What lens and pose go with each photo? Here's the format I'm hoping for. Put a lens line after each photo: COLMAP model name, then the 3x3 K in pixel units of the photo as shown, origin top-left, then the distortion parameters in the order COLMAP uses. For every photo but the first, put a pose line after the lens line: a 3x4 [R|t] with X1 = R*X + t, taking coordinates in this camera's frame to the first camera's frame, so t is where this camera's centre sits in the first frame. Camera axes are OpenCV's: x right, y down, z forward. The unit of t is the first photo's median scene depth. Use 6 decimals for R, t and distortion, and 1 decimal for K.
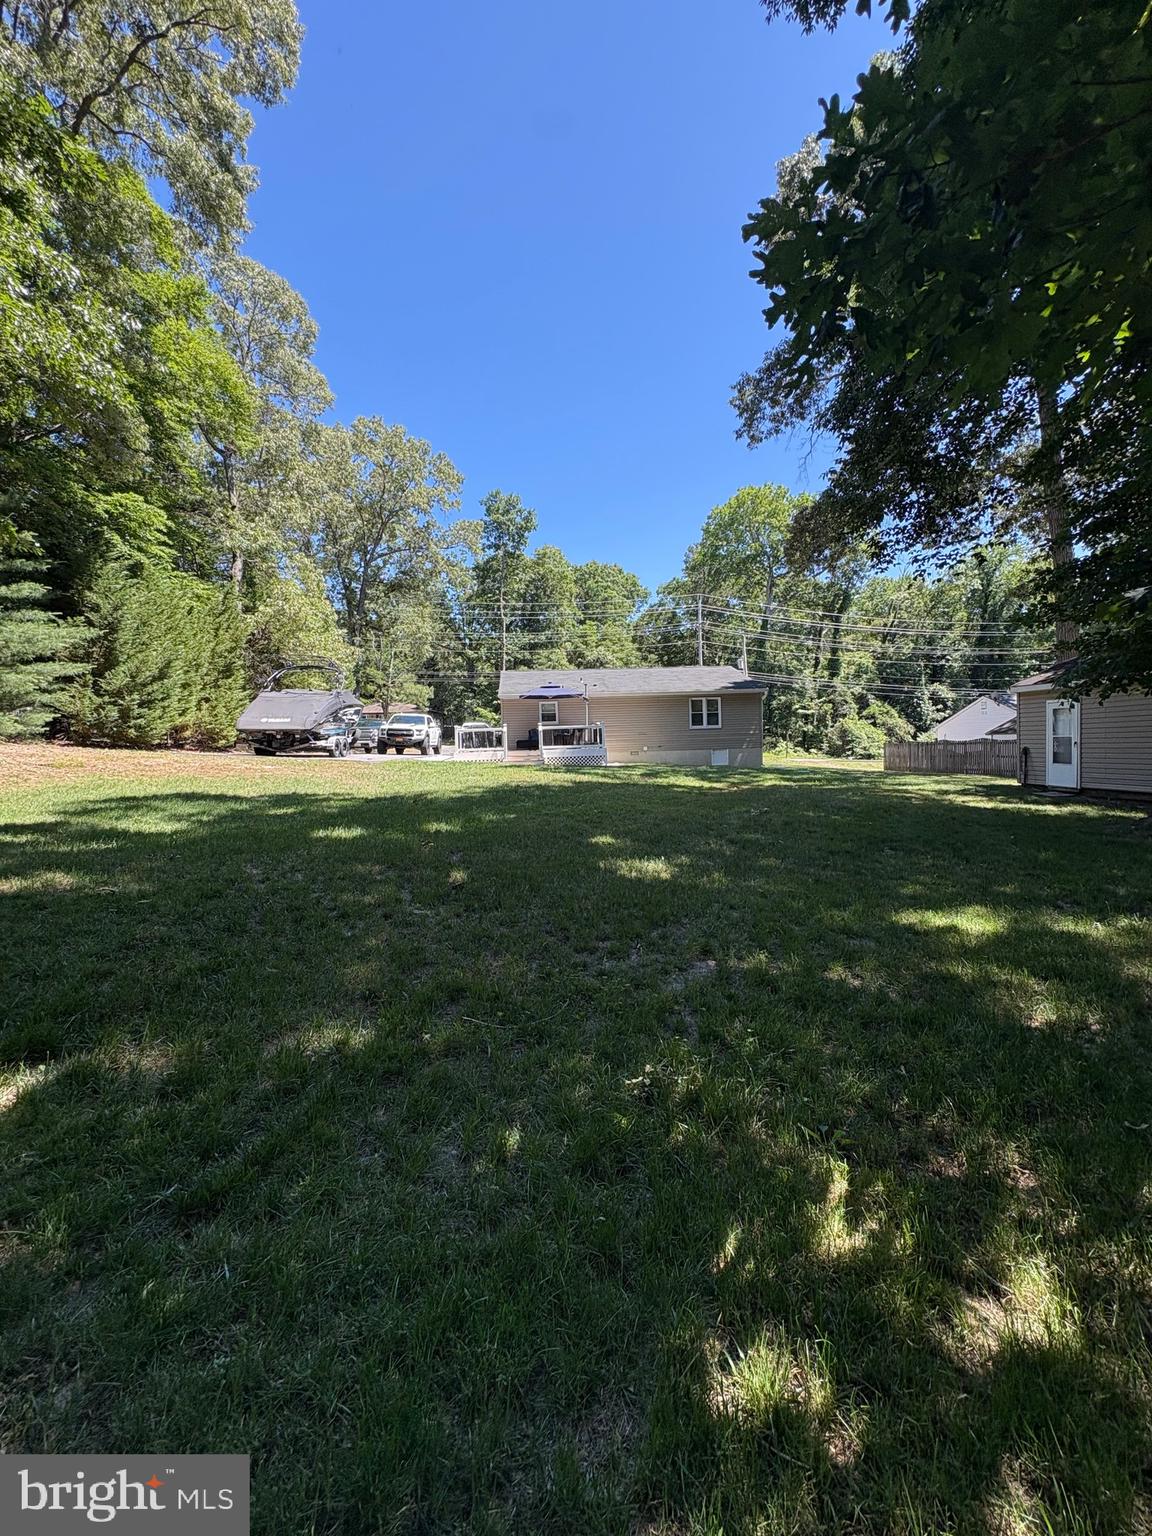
lens RADIAL K [[610.5, 0, 576.0], [0, 610.5, 768.0], [0, 0, 1]] dist [-0.000769, 0.000730]
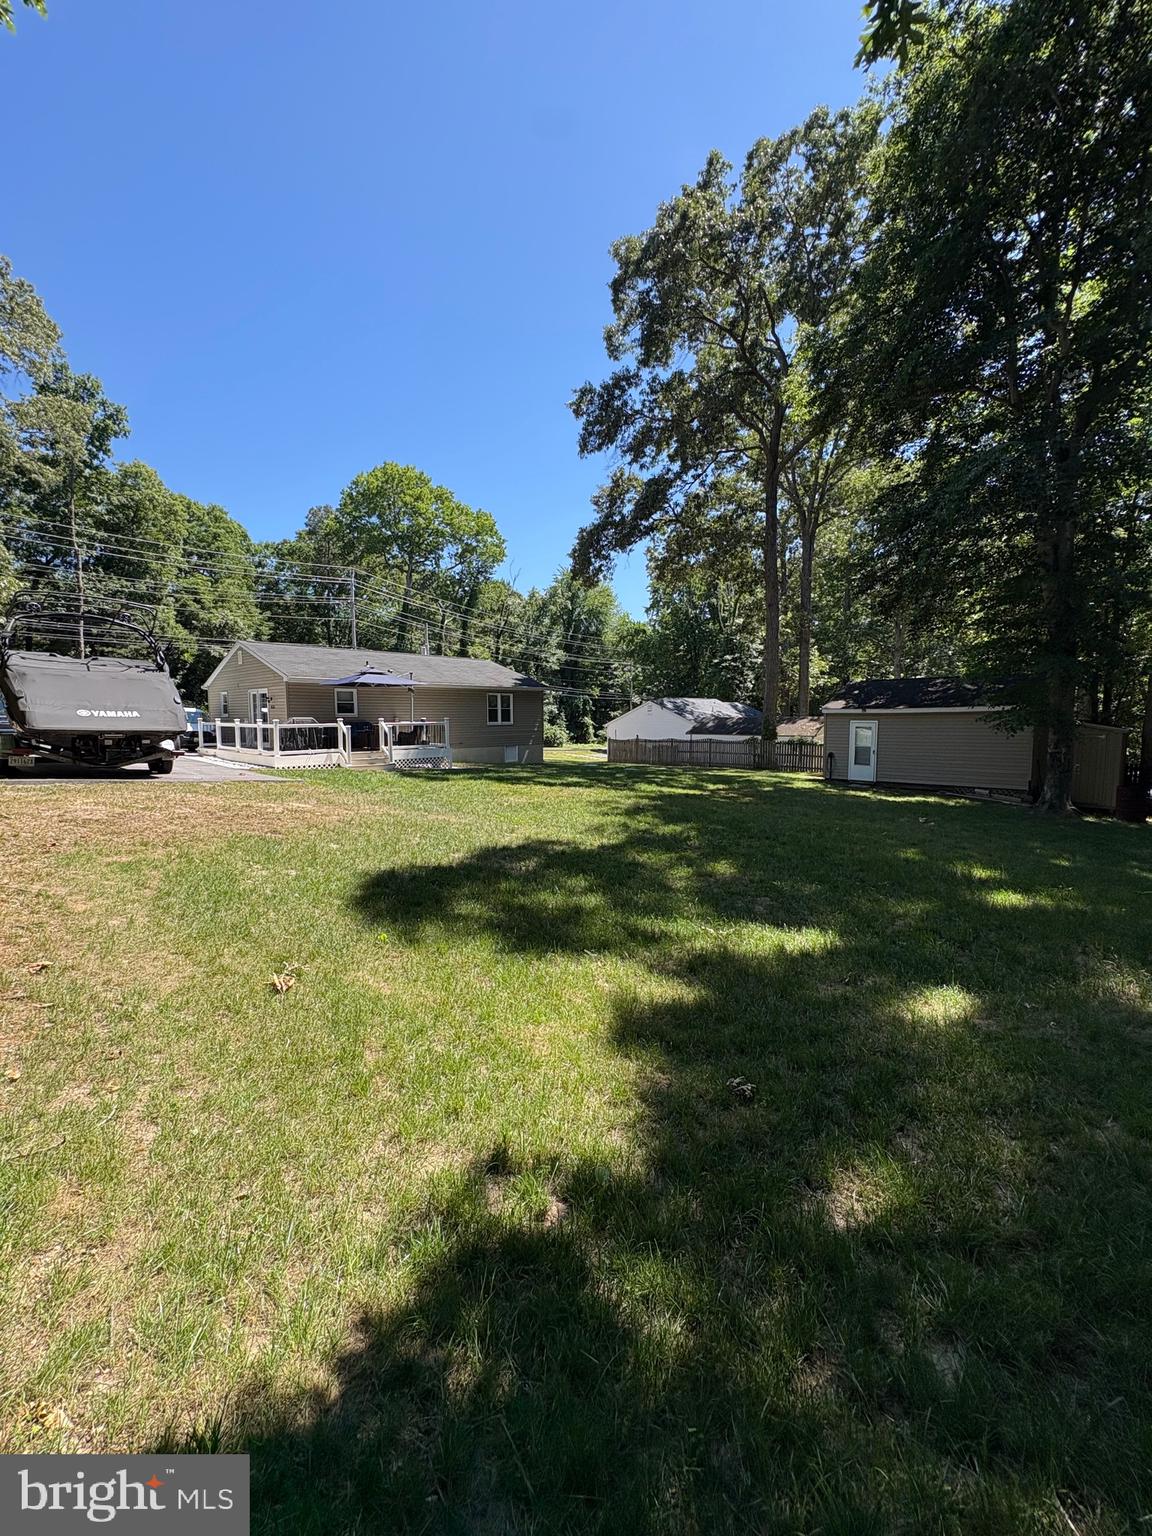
lens RADIAL K [[610.5, 0, 576.0], [0, 610.5, 768.0], [0, 0, 1]] dist [-0.000769, 0.000730]
pose [[0.759246, -0.026005, 0.650283, -0.146385], [0.007236, 0.999477, 0.031520, -0.012150], [-0.650763, -0.019226, 0.759037, 0.086541]]
